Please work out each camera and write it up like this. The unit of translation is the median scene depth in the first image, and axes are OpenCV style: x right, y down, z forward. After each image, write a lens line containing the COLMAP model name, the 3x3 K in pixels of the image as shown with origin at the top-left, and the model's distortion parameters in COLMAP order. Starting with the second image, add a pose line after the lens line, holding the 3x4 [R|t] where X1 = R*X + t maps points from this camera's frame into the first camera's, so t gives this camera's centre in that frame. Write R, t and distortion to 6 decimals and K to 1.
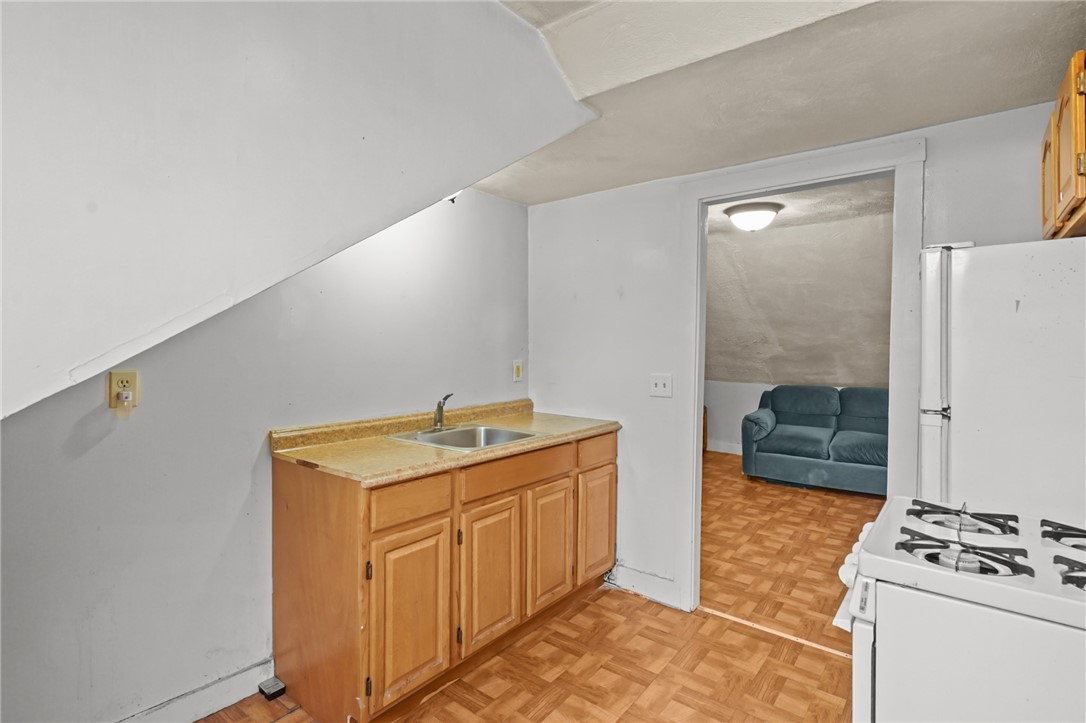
lens RADIAL K [[528.5, 0, 546.8], [0, 528.5, 358.0], [0, 0, 1]] dist [-0.004091, -0.000578]
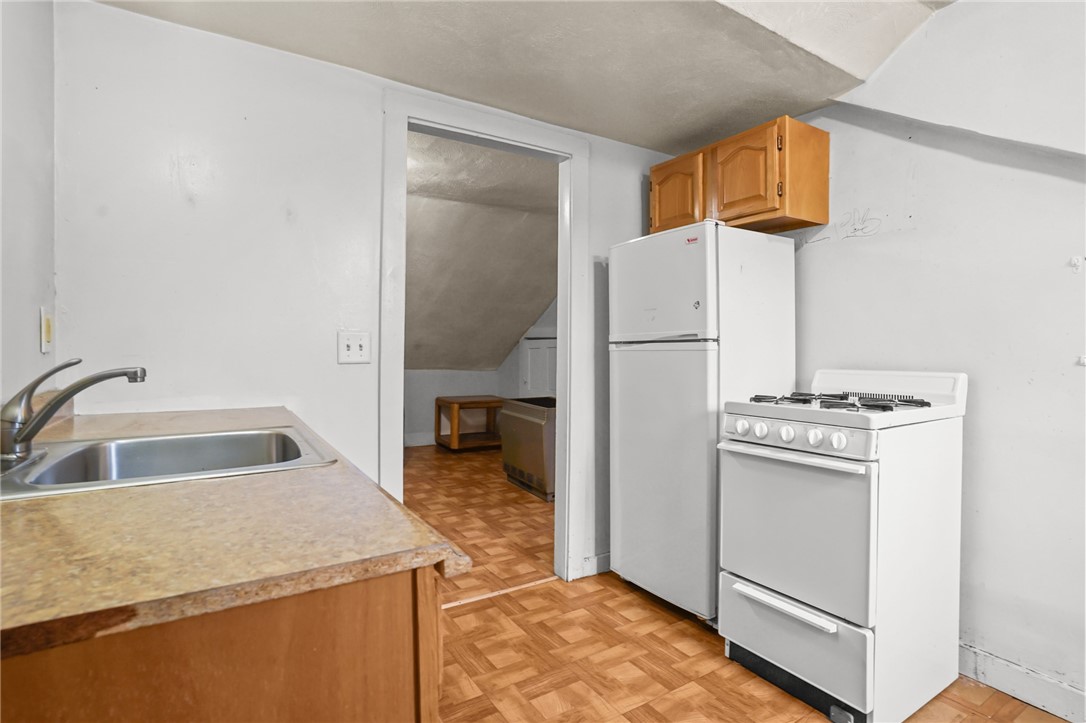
lens RADIAL K [[528.5, 0, 547.4], [0, 528.5, 358.0], [0, 0, 1]] dist [-0.004091, -0.000578]
pose [[0.328252, -0.006990, 0.944564, -0.471325], [0.018173, 0.999834, 0.001083, 0.083350], [-0.944415, 0.016810, 0.328325, 0.588234]]
